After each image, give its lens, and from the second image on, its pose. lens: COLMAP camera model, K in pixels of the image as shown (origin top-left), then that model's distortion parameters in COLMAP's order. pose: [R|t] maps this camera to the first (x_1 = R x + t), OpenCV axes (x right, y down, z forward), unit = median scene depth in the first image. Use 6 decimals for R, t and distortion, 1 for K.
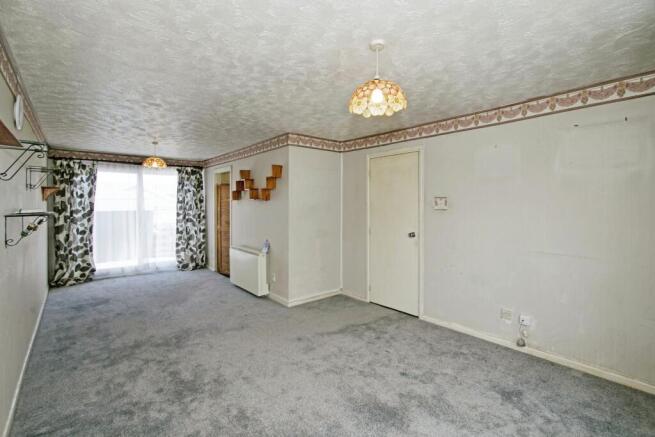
lens RADIAL K [[303.6, 0, 324.0], [0, 303.6, 212.7], [0, 0, 1]] dist [-0.003441, 0.000481]
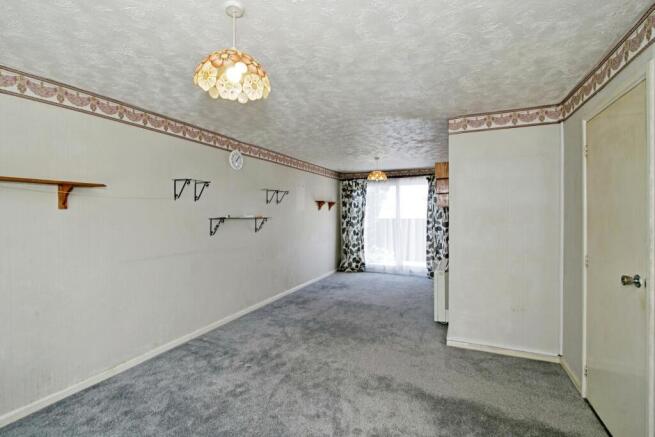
lens RADIAL K [[303.6, 0, 324.2], [0, 303.6, 217.5], [0, 0, 1]] dist [-0.003441, 0.000481]
pose [[0.430452, 0.010597, -0.902551, 0.340175], [-0.021539, 0.999767, 0.001466, -0.005245], [0.902356, 0.018809, 0.430580, 0.297604]]
